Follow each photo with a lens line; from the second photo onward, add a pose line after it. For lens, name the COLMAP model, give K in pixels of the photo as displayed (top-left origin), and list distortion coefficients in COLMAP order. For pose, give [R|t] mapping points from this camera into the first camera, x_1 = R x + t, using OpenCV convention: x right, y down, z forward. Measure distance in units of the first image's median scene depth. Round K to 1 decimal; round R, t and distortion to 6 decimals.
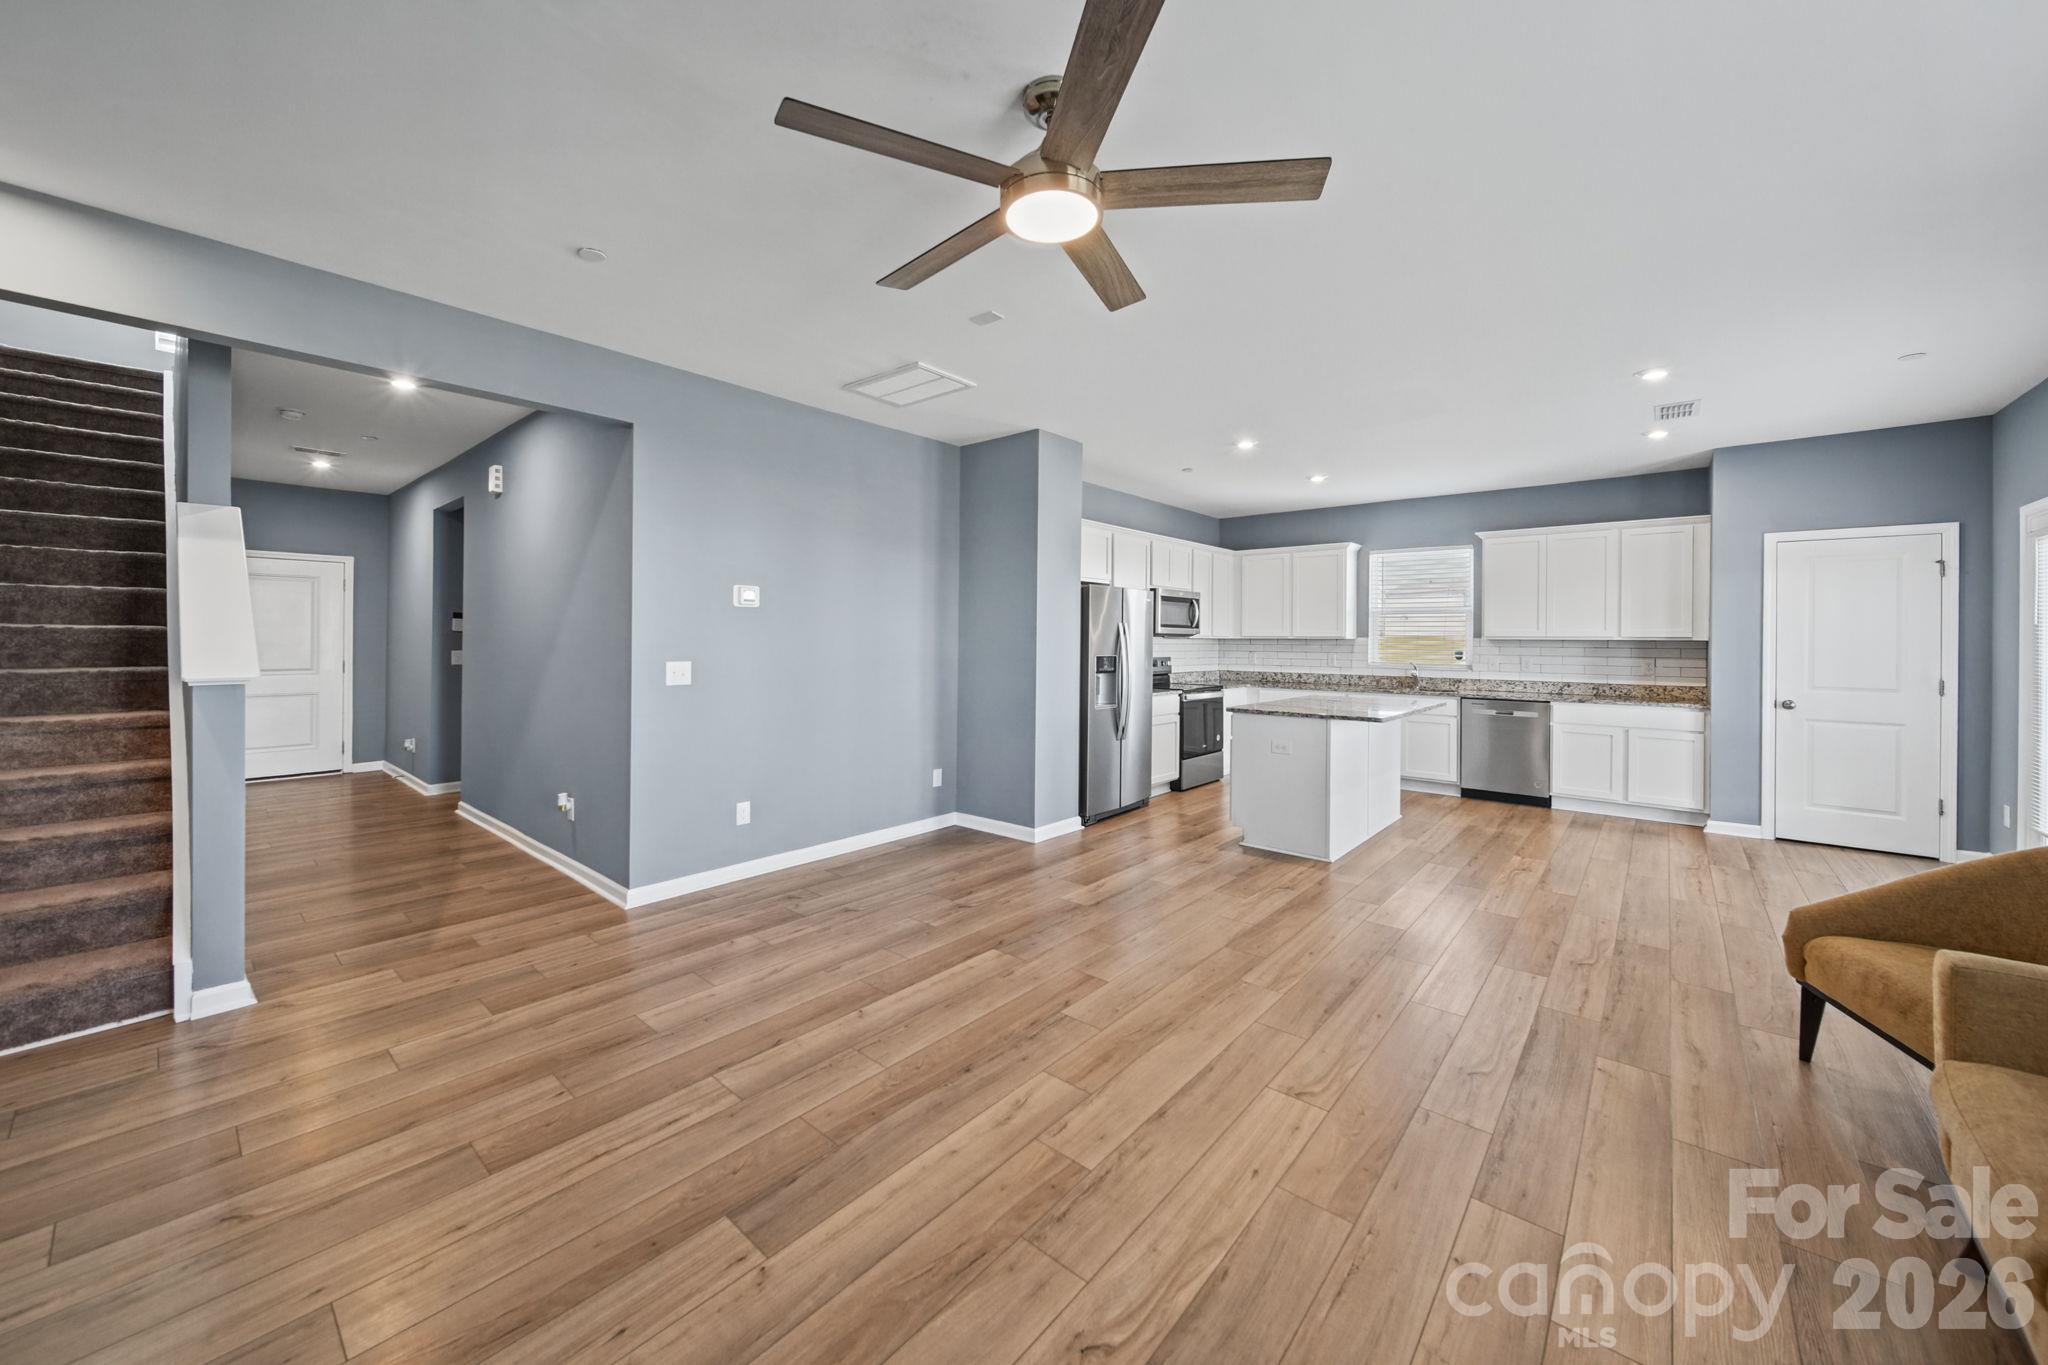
lens RADIAL K [[747.4, 0, 1020.2], [0, 747.4, 641.0], [0, 0, 1]] dist [0.000074, -0.000147]
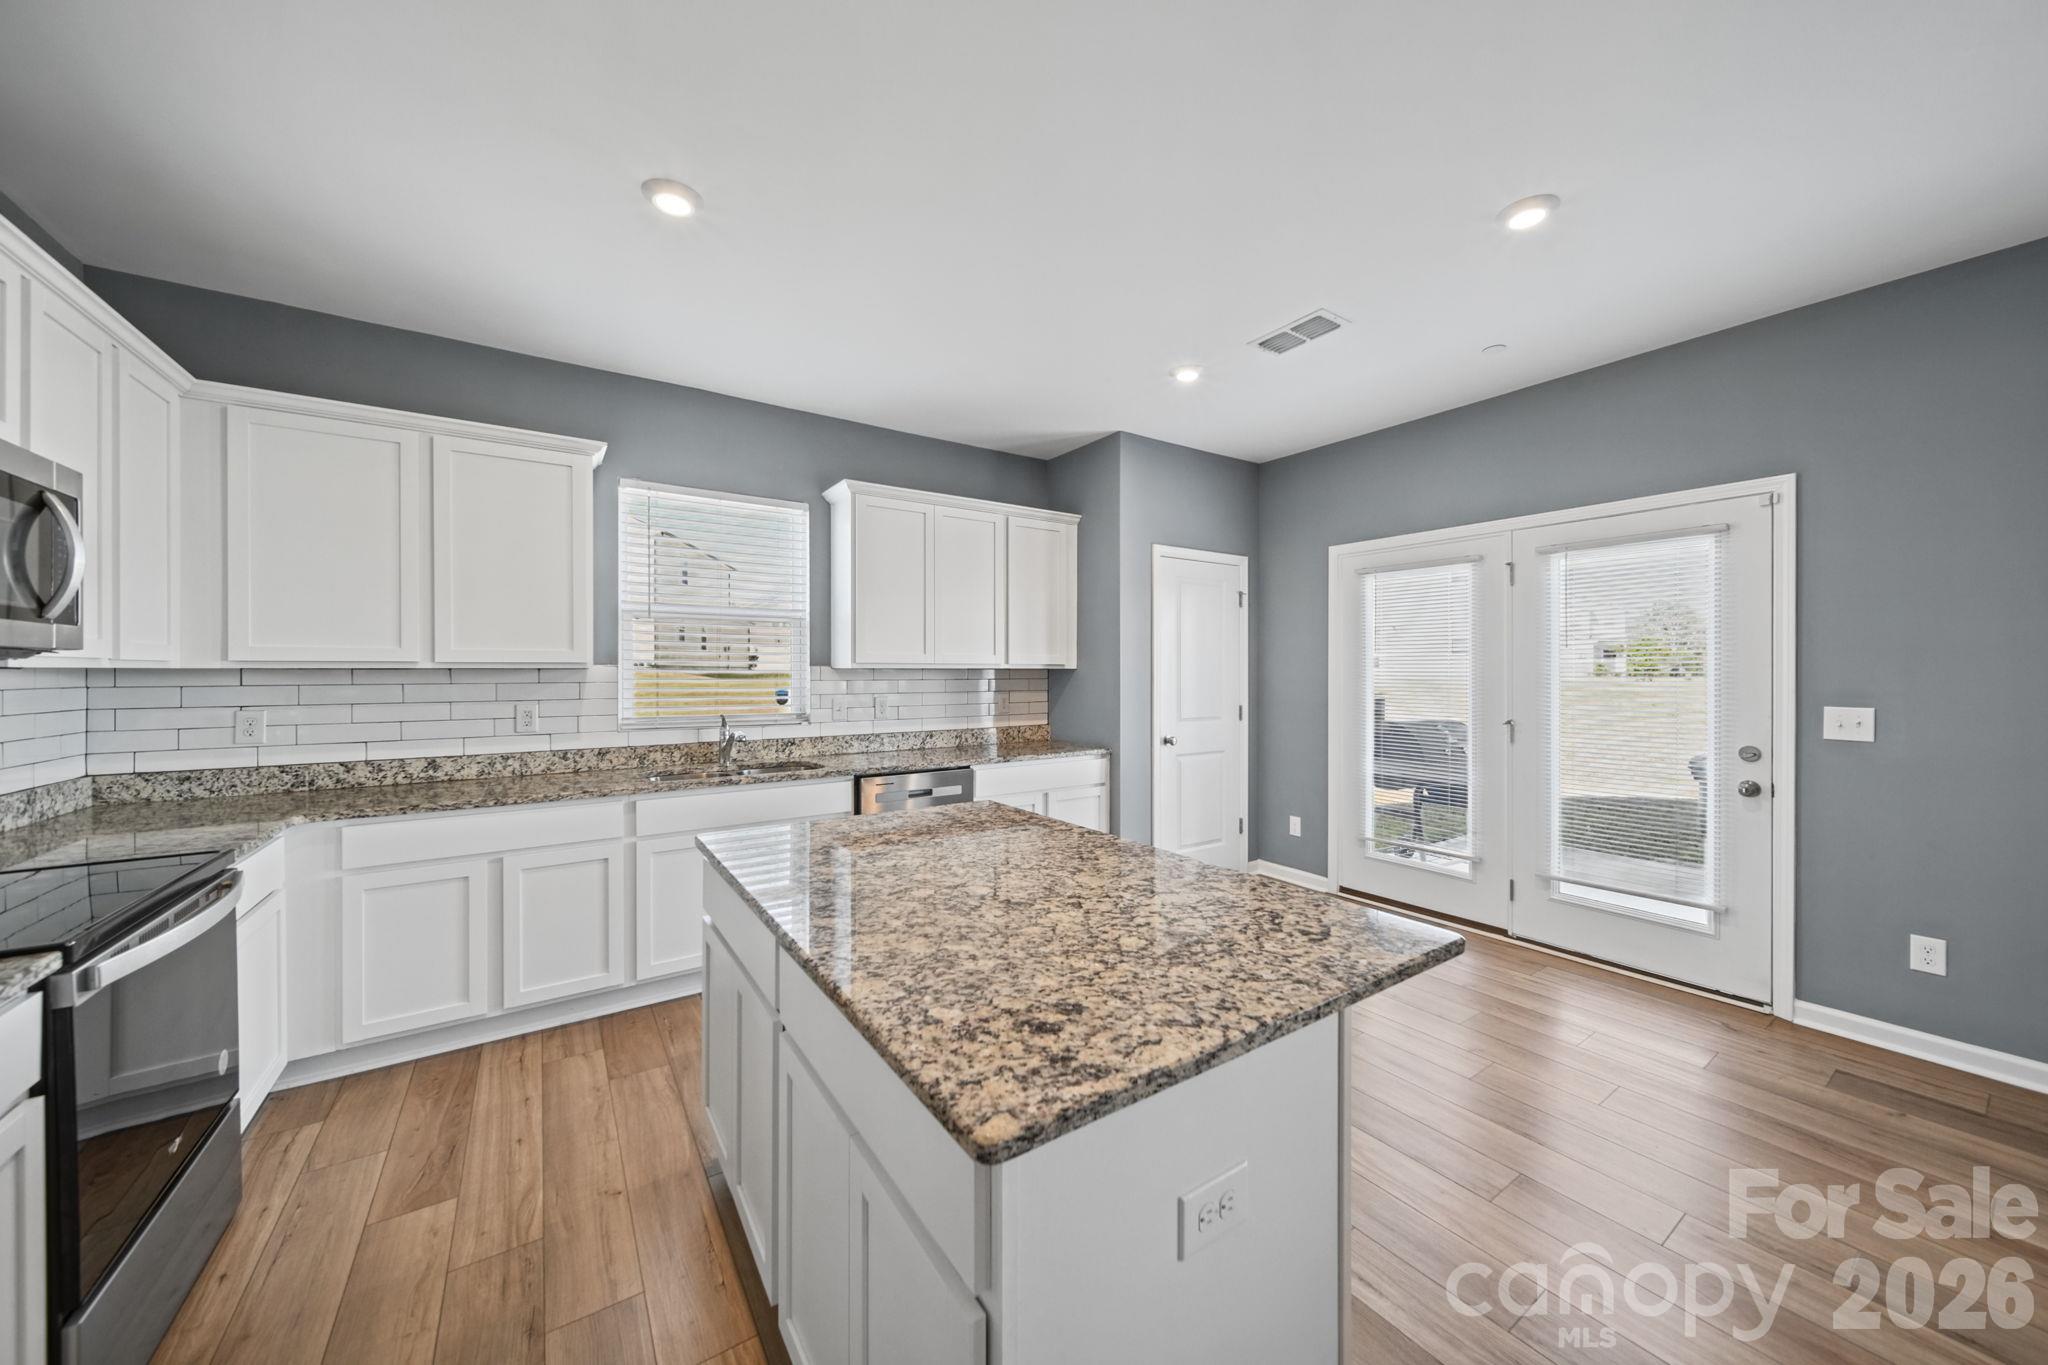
lens RADIAL K [[725.6, 0, 1024.0], [0, 725.6, 682.5], [0, 0, 1]] dist [-0.000037, -0.000022]
pose [[0.265501, -0.021298, 0.963875, 0.107158], [0.005503, 0.999773, 0.020576, -0.002680], [-0.964095, -0.000159, 0.265558, 0.707416]]
